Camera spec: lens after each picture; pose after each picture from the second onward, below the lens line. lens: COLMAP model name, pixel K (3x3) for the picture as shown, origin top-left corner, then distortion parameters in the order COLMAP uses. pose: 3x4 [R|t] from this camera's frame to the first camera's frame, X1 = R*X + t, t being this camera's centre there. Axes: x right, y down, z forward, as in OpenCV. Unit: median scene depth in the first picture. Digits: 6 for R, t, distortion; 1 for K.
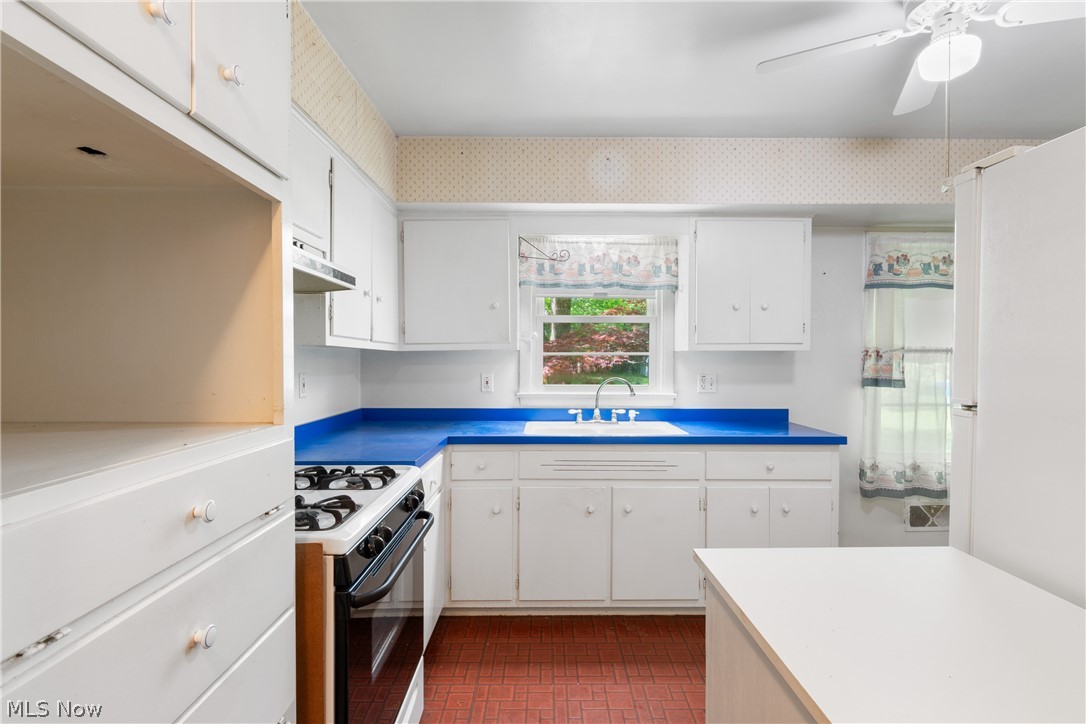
lens RADIAL K [[561.3, 0, 536.9], [0, 561.3, 367.0], [0, 0, 1]] dist [0.005859, -0.000036]
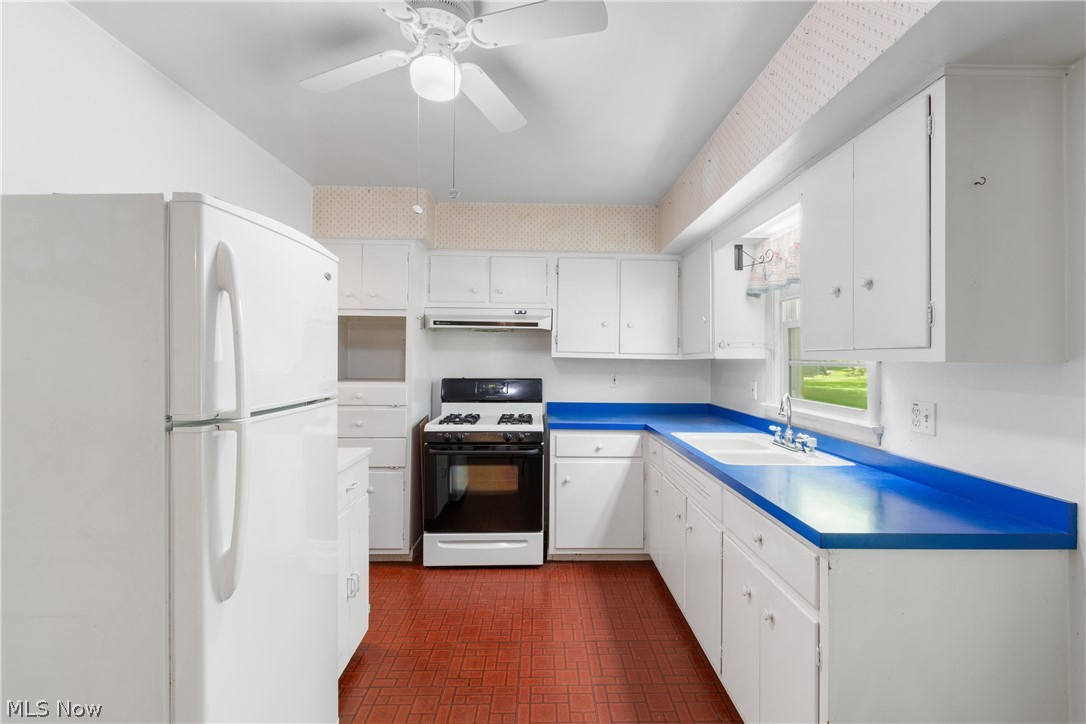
lens RADIAL K [[481.8, 0, 545.3], [0, 481.8, 358.4], [0, 0, 1]] dist [0.002468, -0.001813]
pose [[0.010423, 0.000159, -0.999946, 0.823572], [-0.023107, 0.999733, -0.000082, -0.022438], [0.999679, 0.023106, 0.010423, 0.624316]]
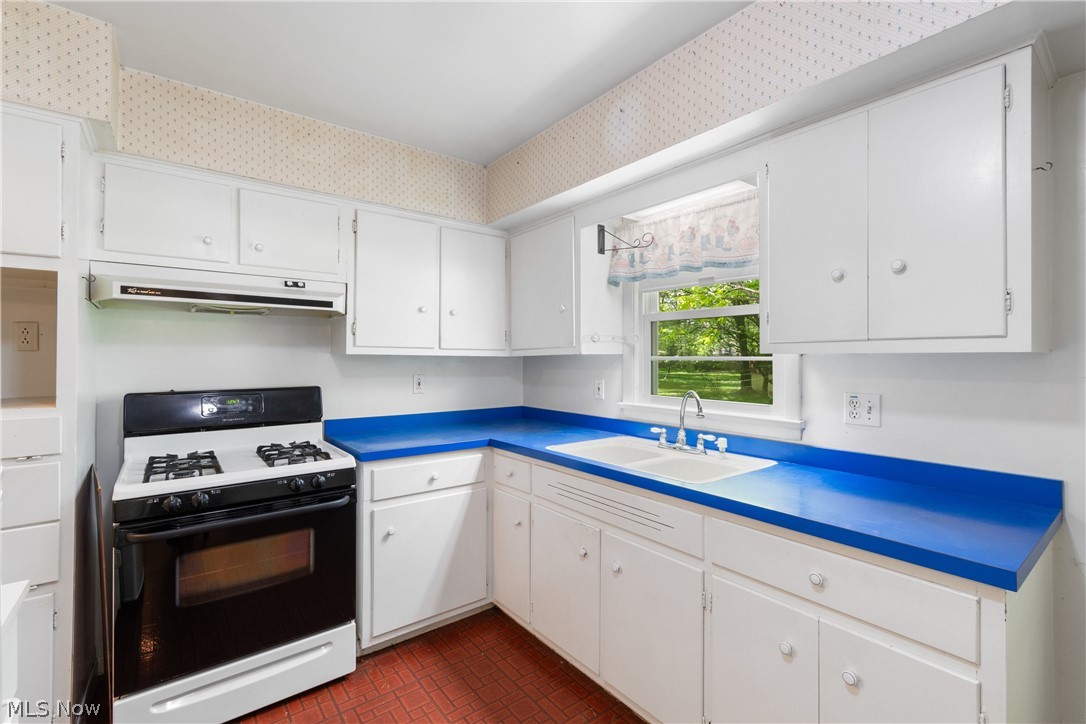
lens RADIAL K [[481.8, 0, 544.6], [0, 481.8, 357.4], [0, 0, 1]] dist [0.002468, -0.001813]
pose [[0.608921, -0.002939, -0.793226, 0.516433], [-0.009991, 0.999885, -0.011374, -0.015504], [0.793168, 0.014851, 0.608822, 0.445473]]
